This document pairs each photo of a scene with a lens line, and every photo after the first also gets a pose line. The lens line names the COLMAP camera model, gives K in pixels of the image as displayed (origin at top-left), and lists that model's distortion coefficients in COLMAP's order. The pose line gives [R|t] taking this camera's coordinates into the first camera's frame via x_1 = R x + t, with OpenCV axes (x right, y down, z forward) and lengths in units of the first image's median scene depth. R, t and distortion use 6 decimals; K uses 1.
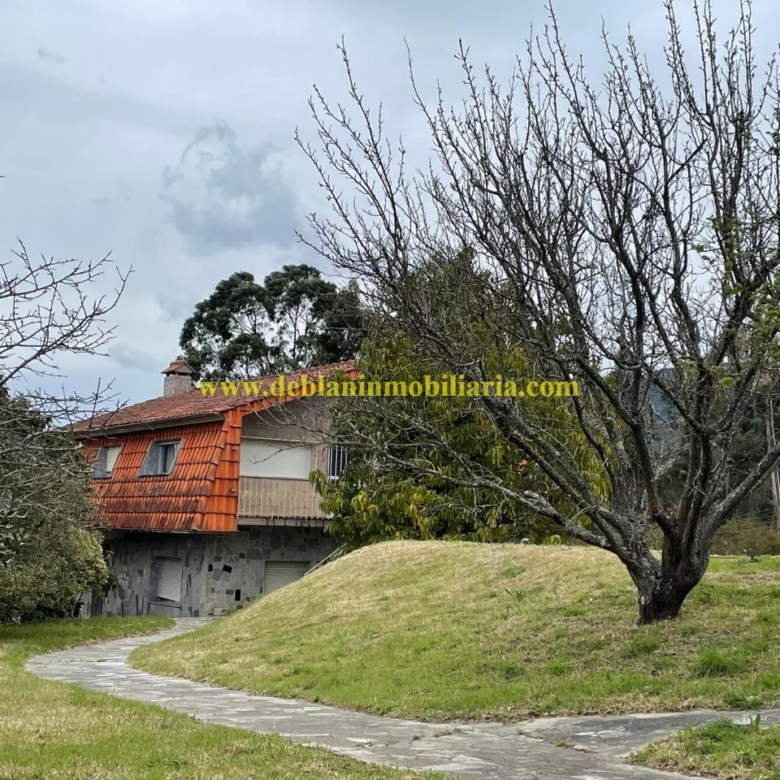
lens RADIAL K [[1361.8, 0, 390.9], [0, 1361.8, 389.8], [0, 0, 1]] dist [0.145197, 0.000000]
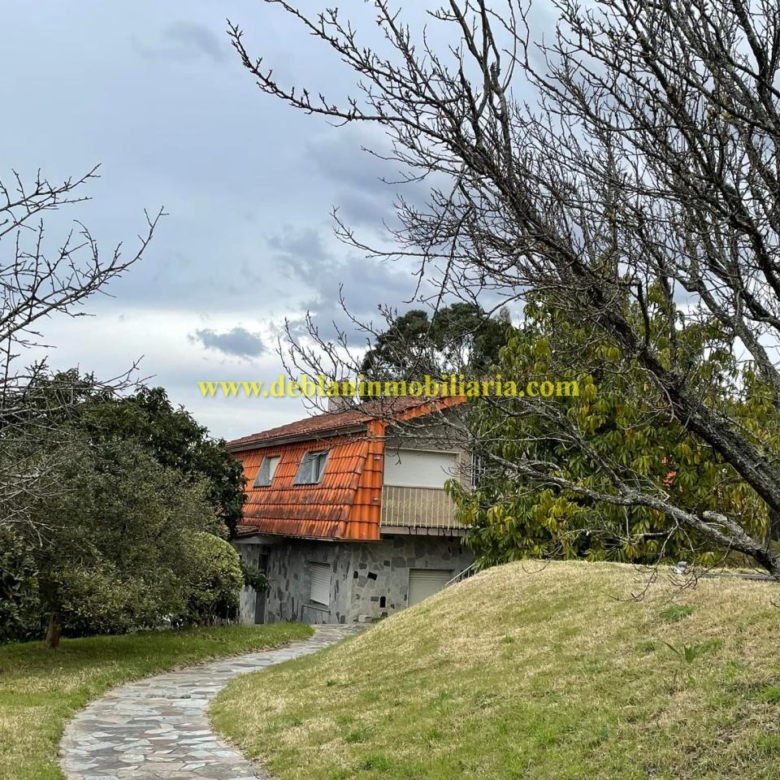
lens RADIAL K [[1154.3, 0, 390.4], [0, 1154.3, 388.9], [0, 0, 1]] dist [0.105622, 0.000000]
pose [[0.991454, -0.003715, -0.130405, 0.009630], [0.001025, 0.999785, -0.020694, 0.011872], [0.130454, 0.020383, 0.991245, 0.188996]]
